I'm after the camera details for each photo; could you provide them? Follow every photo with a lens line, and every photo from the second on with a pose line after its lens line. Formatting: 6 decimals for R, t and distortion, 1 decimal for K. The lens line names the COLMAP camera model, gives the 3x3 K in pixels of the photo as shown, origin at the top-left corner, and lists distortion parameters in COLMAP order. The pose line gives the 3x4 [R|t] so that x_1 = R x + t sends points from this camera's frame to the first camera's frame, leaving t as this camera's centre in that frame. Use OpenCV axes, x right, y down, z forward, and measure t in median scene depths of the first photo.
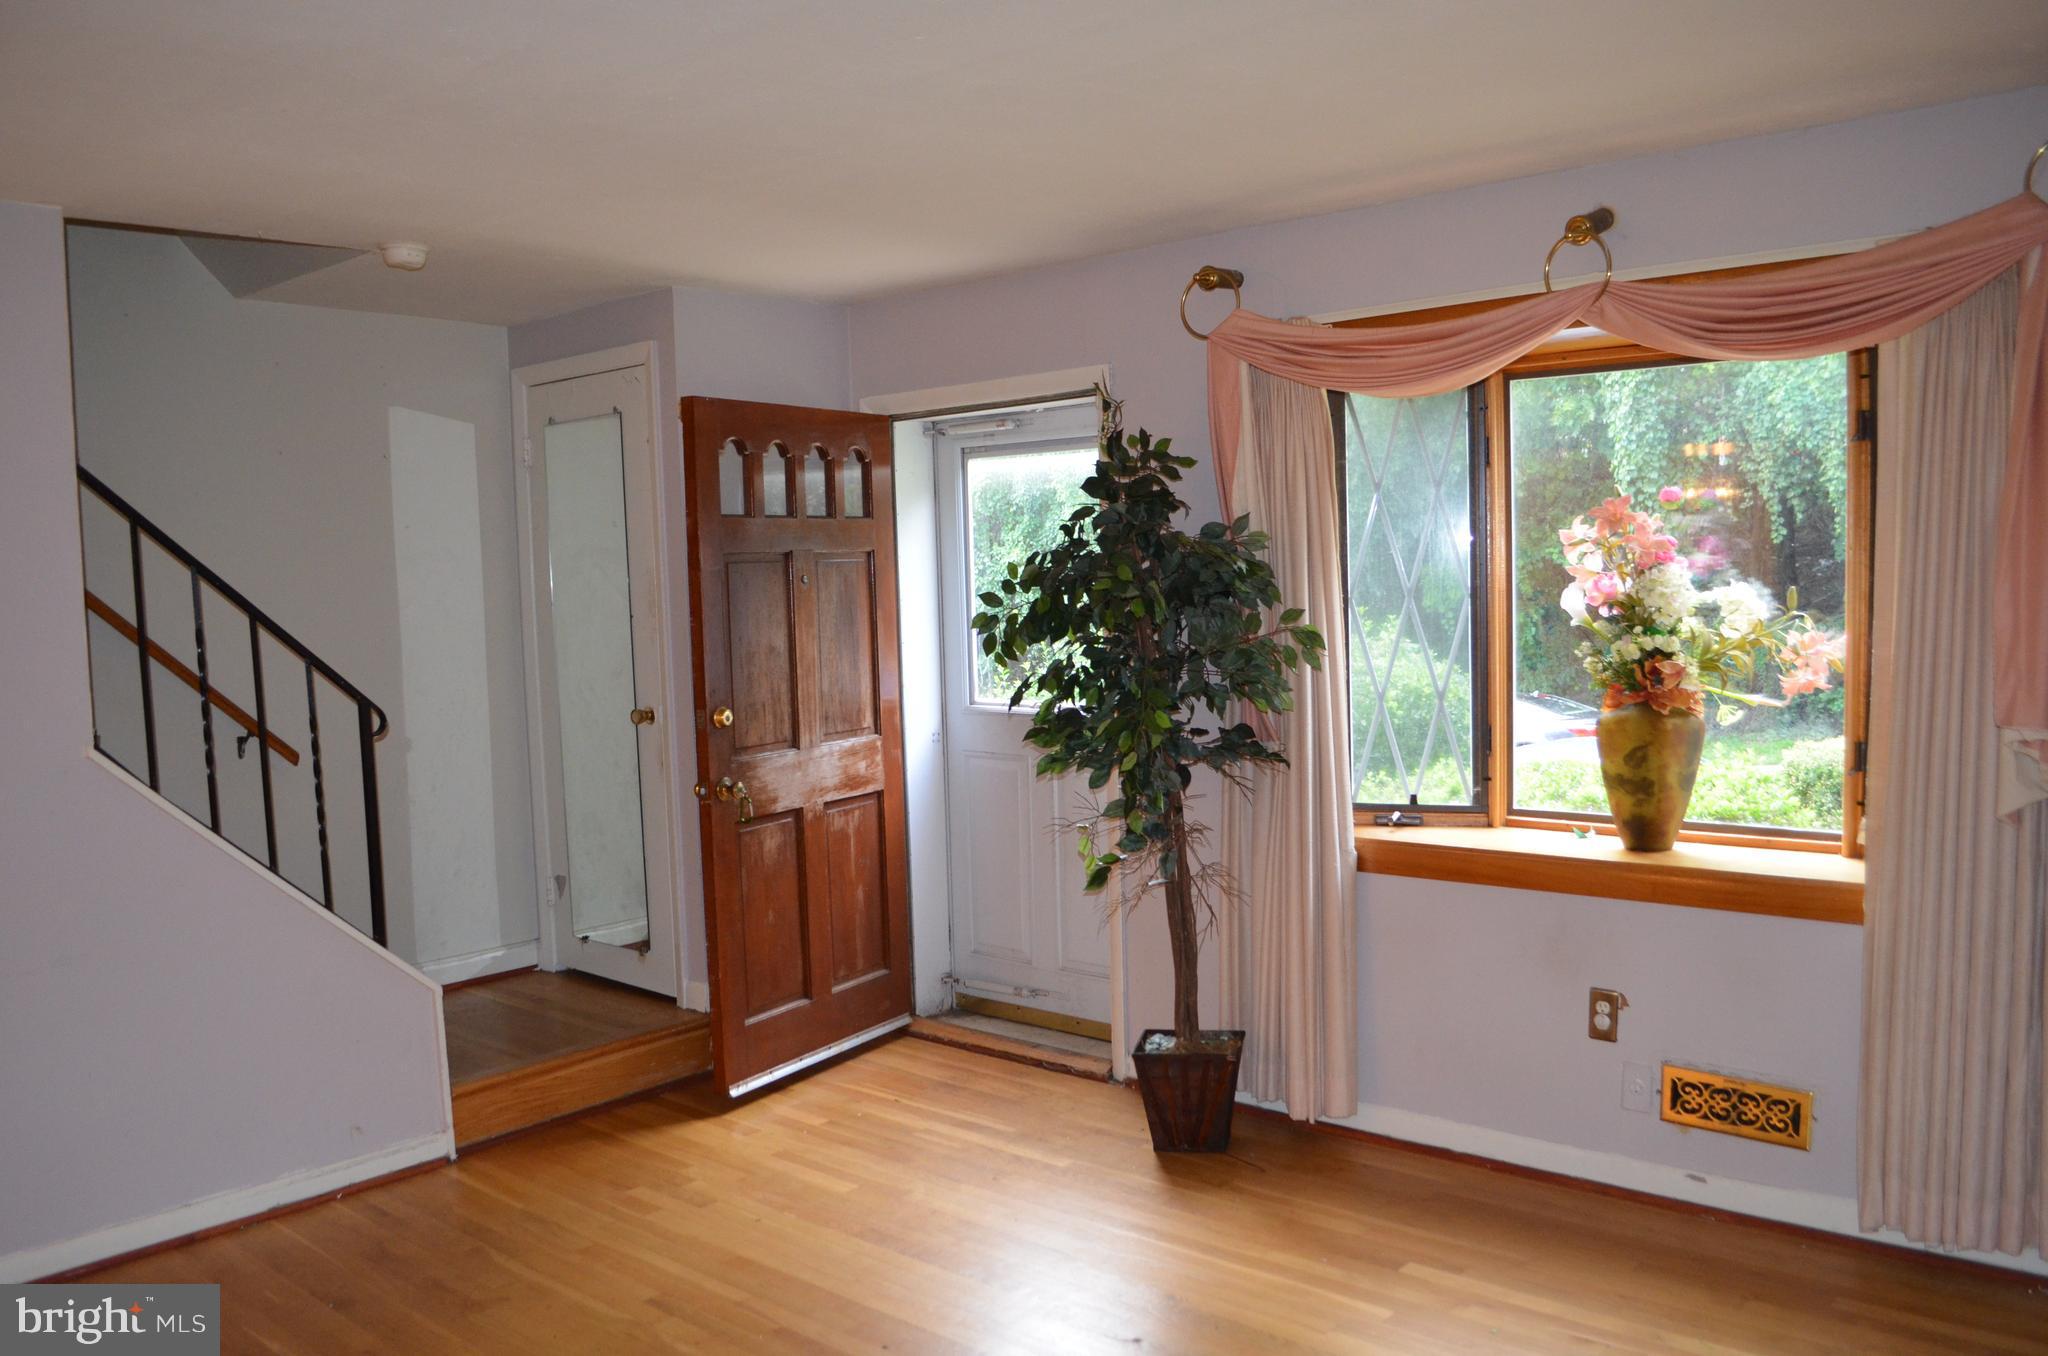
lens RADIAL K [[1616.3, 0, 1030.5], [0, 1616.3, 712.5], [0, 0, 1]] dist [-0.083388, 0.013415]
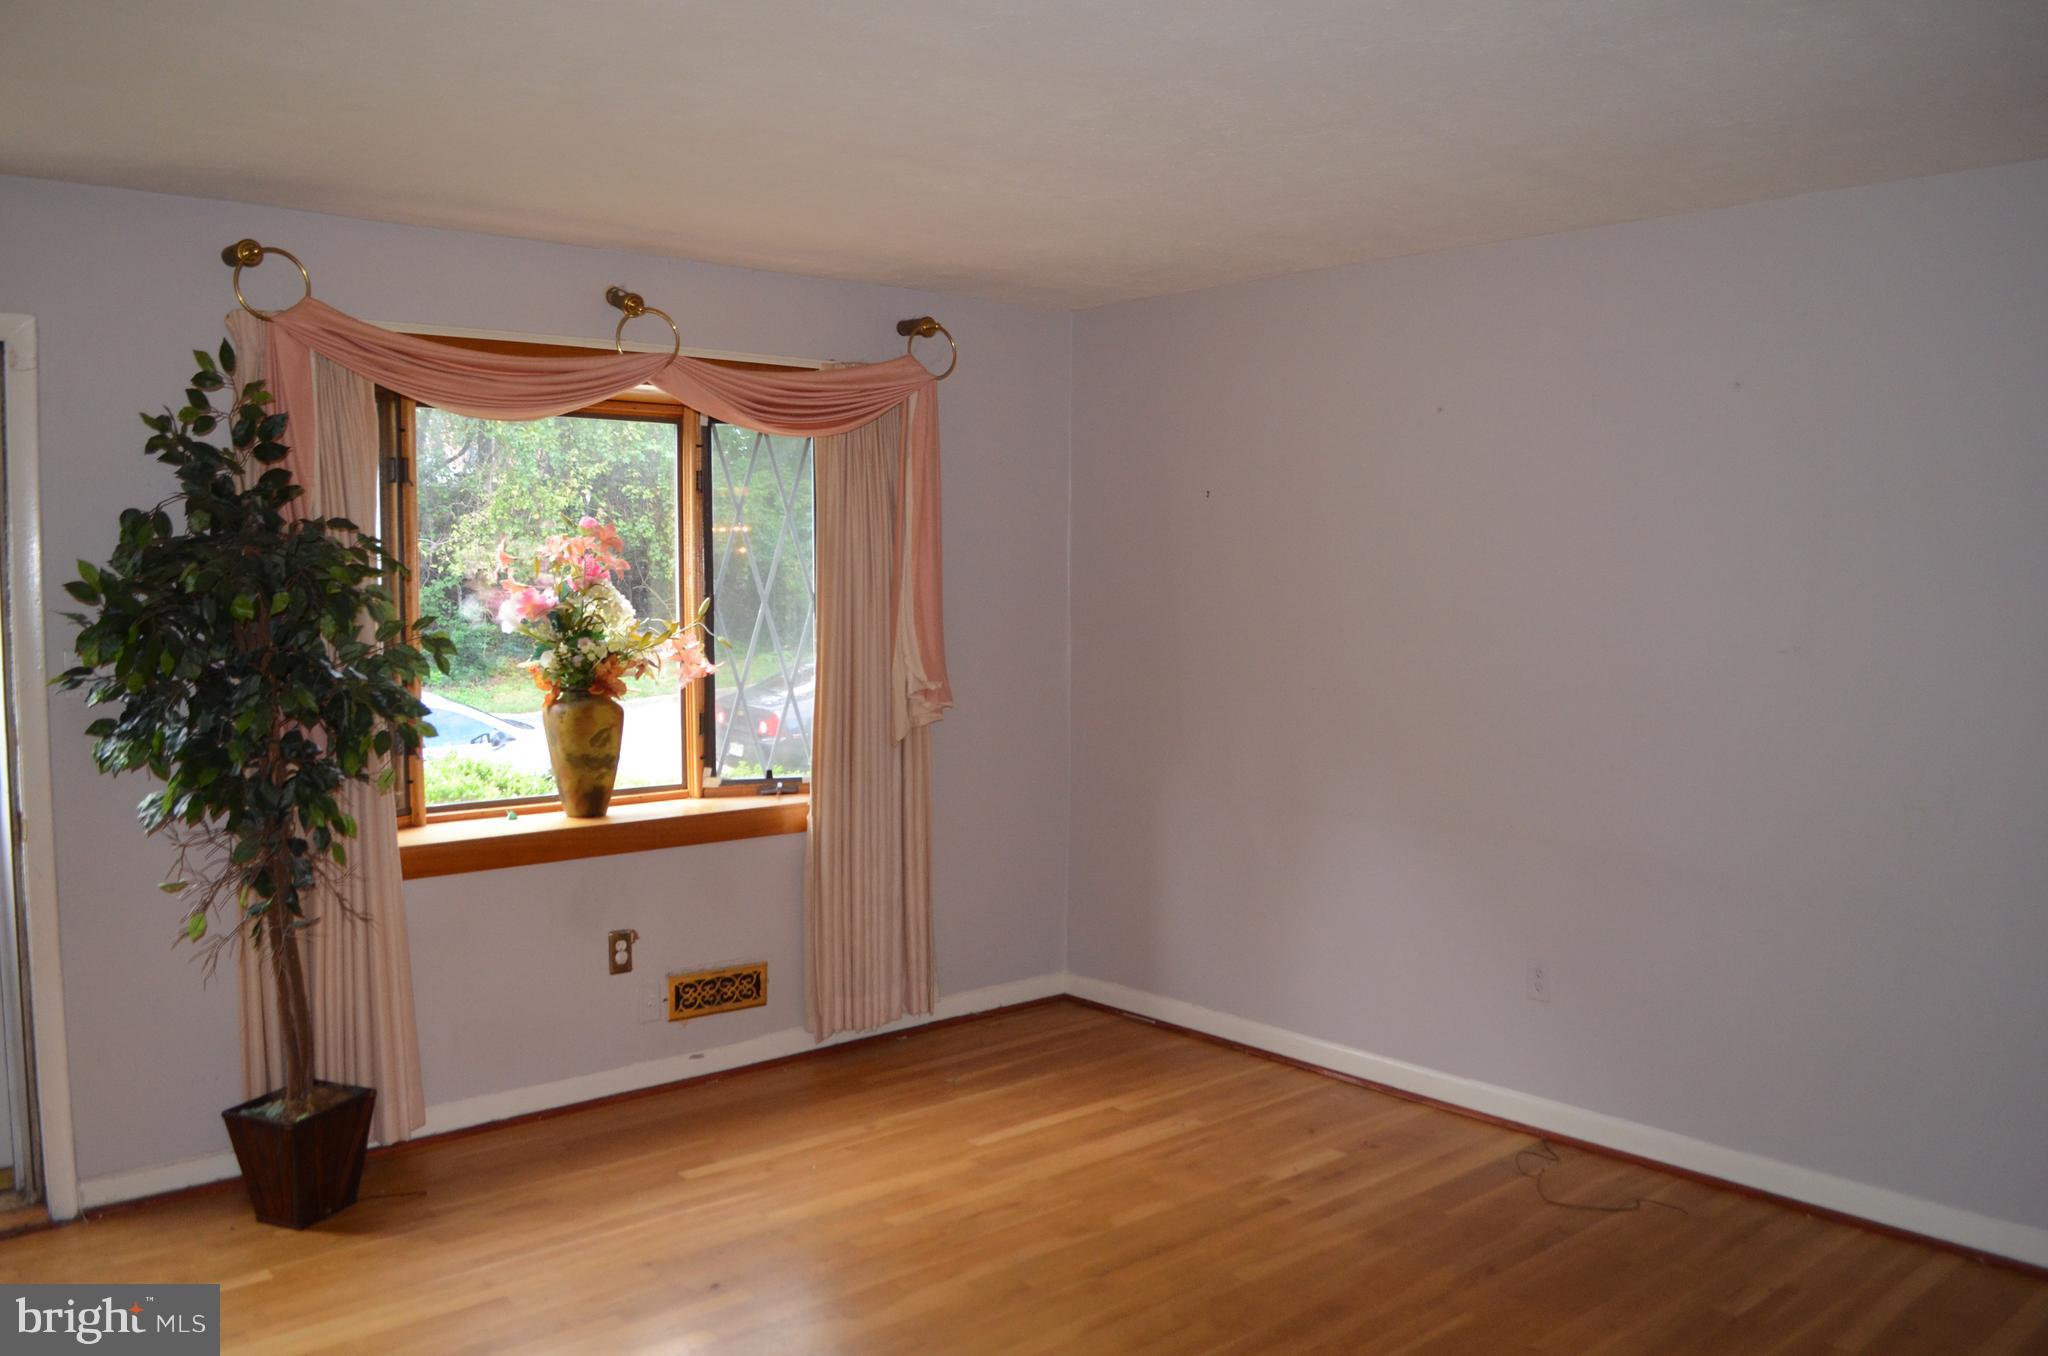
lens RADIAL K [[1616.3, 0, 1030.5], [0, 1616.3, 712.5], [0, 0, 1]] dist [-0.083388, 0.013415]
pose [[0.130199, -0.047895, 0.990330, -0.814030], [0.088253, 0.995428, 0.036539, -0.007713], [-0.987552, 0.082643, 0.133830, 0.529756]]
